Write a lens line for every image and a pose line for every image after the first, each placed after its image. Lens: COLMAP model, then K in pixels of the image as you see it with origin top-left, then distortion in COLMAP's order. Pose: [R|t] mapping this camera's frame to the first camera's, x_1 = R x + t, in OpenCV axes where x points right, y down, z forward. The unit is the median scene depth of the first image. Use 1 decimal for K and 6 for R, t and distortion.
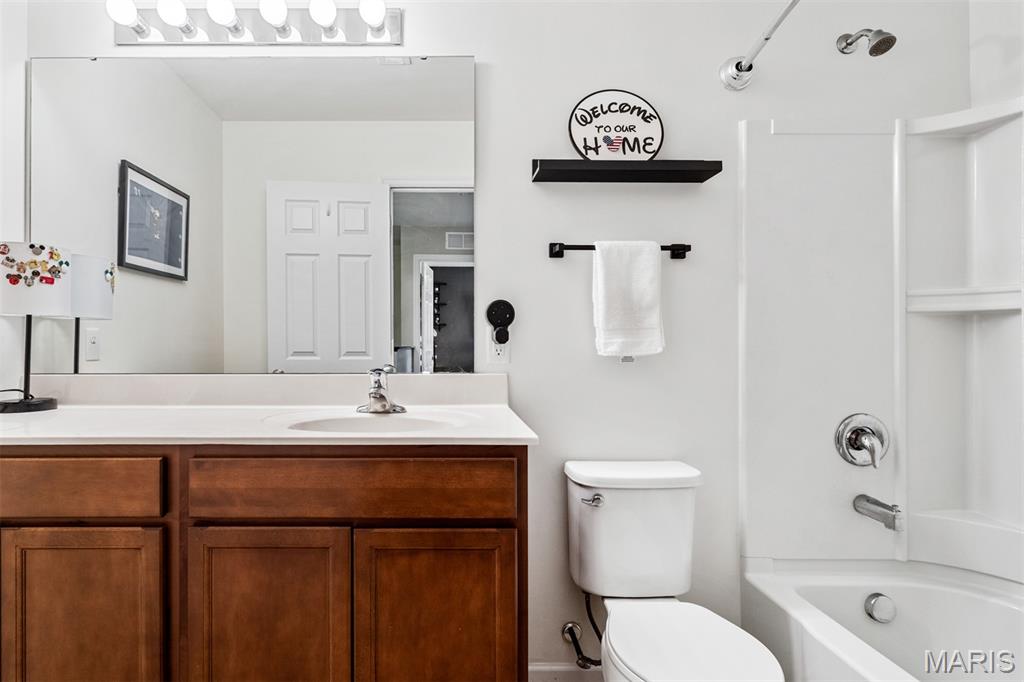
lens RADIAL K [[524.3, 0, 442.7], [0, 524.3, 333.3], [0, 0, 1]] dist [0.002755, 0.001468]
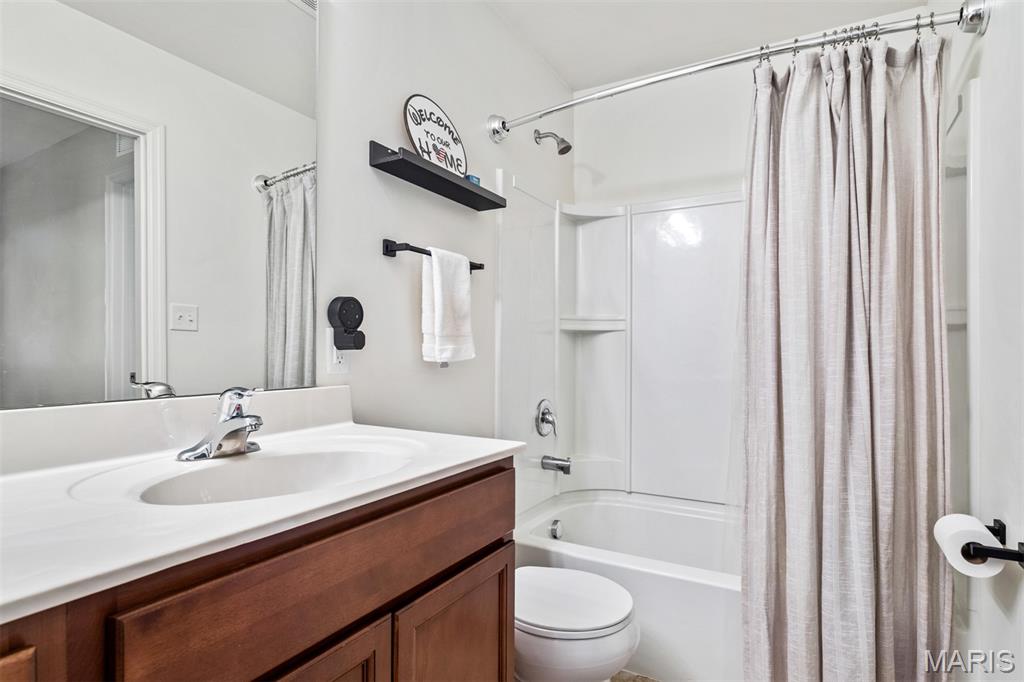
lens RADIAL K [[529.8, 0, 512.0], [0, 529.8, 341.0], [0, 0, 1]] dist [0.003016, 0.000388]
pose [[0.492733, 0.016853, 0.870017, -0.501384], [-0.020355, 0.999762, -0.007838, 0.008037], [-0.869942, -0.013847, 0.492959, 0.365928]]
